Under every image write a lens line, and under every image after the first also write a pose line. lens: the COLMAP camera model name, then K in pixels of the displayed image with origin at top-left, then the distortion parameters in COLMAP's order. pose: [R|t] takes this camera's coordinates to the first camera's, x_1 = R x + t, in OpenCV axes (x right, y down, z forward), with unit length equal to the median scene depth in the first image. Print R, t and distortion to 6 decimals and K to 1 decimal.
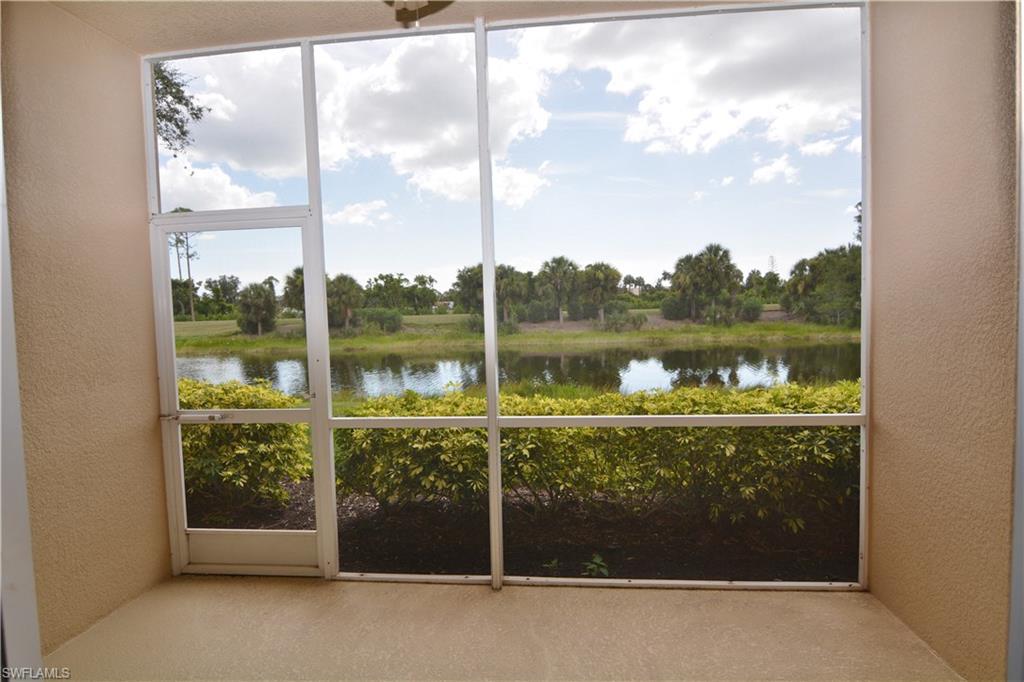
lens RADIAL K [[578.2, 0, 512.0], [0, 578.2, 341.0], [0, 0, 1]] dist [-0.003125, -0.000888]
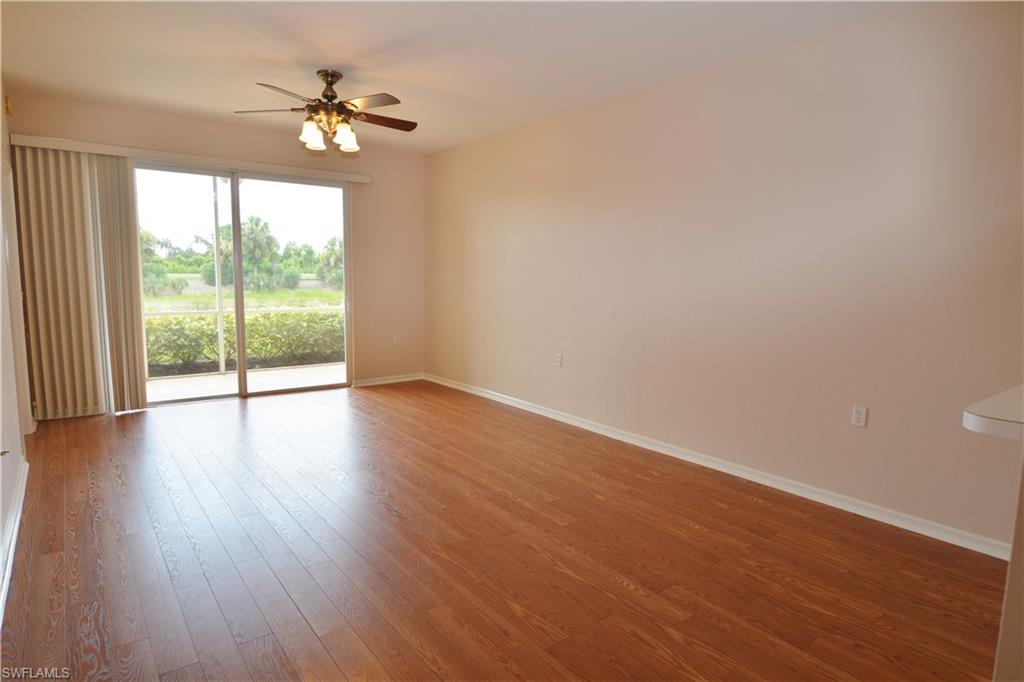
lens RADIAL K [[578.2, 0, 512.0], [0, 578.2, 341.0], [0, 0, 1]] dist [-0.003125, -0.000888]
pose [[0.723169, -0.040662, 0.689473, -0.050095], [0.003960, 0.998493, 0.054734, 0.007697], [-0.690660, -0.036852, 0.722240, -0.100872]]
